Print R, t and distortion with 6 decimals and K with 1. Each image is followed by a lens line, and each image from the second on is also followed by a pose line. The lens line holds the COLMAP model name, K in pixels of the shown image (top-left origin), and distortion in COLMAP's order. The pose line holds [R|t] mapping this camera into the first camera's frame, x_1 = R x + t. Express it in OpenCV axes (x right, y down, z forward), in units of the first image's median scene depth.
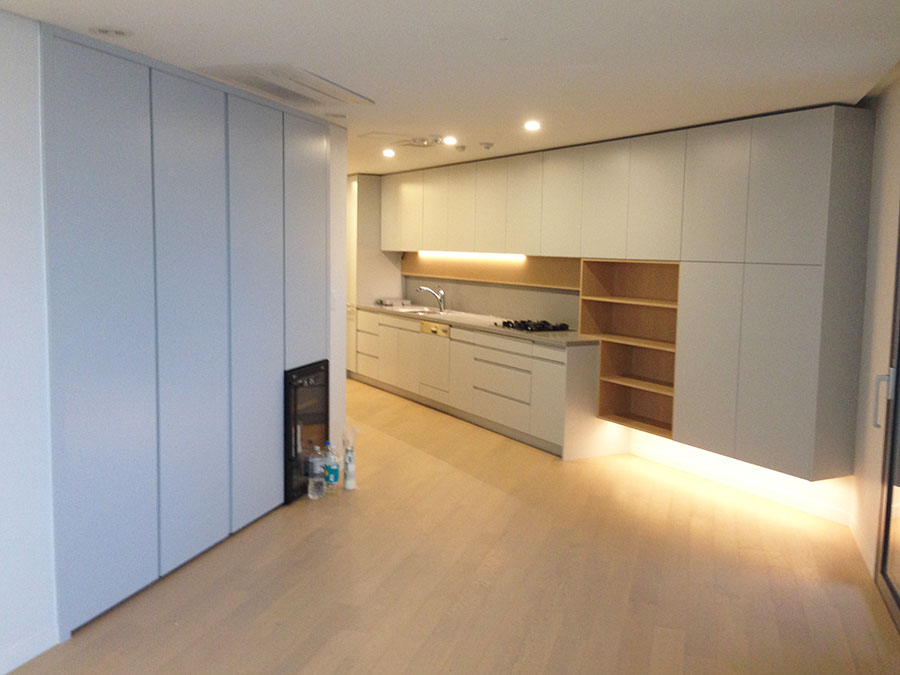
lens RADIAL K [[838.3, 0, 450.0], [0, 838.3, 337.5], [0, 0, 1]] dist [0.053787, -0.015583]
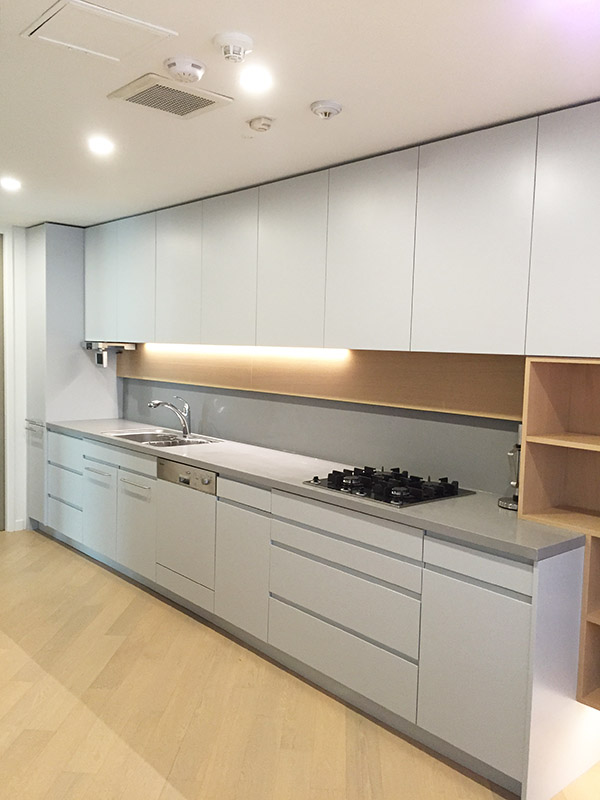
lens RADIAL K [[702.7, 0, 300.0], [0, 702.7, 400.0], [0, 0, 1]] dist [0.004359, -0.005882]
pose [[0.976235, -0.005748, 0.216637, -0.053593], [0.011567, 0.999605, -0.025601, -0.057751], [-0.216404, 0.027499, 0.975917, 0.604385]]
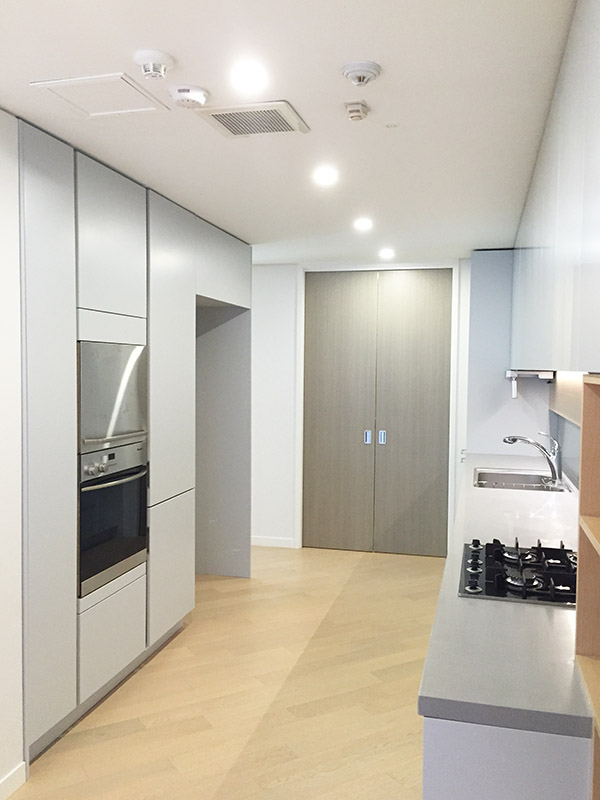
lens RADIAL K [[702.7, 0, 300.0], [0, 702.7, 400.0], [0, 0, 1]] dist [0.004359, -0.005882]
pose [[0.724407, 0.024430, -0.688940, 0.229892], [-0.070967, 0.996705, -0.039277, -0.070362], [0.685710, 0.077344, 0.723754, 0.740013]]
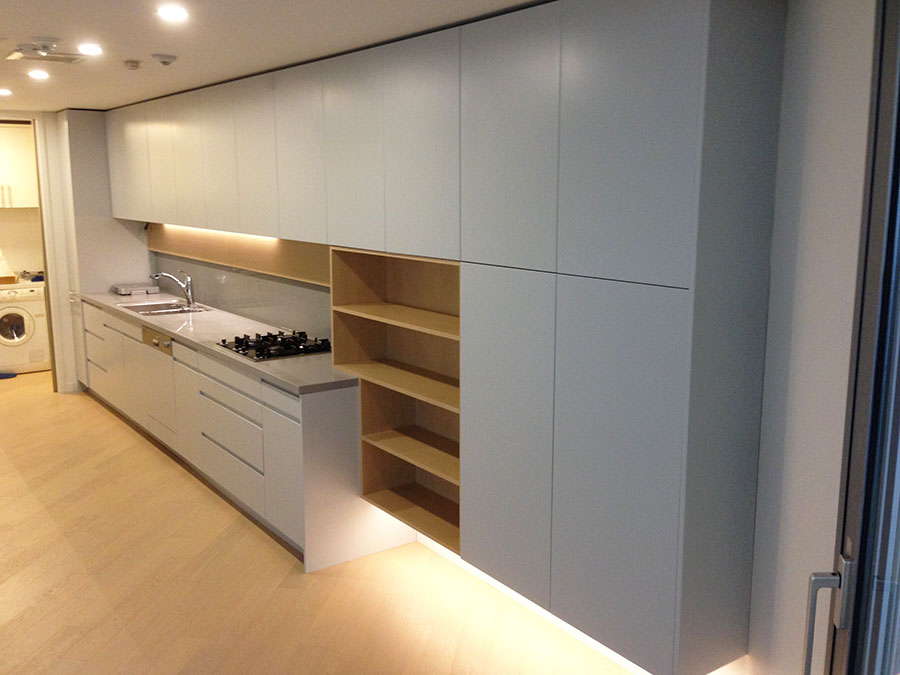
lens RADIAL K [[838.3, 0, 450.0], [0, 838.3, 337.5], [0, 0, 1]] dist [0.053787, -0.015583]
pose [[0.991464, -0.039228, 0.124343, 0.155844], [0.030369, 0.996917, 0.072353, -0.064789], [-0.126798, -0.067959, 0.989598, 0.345708]]
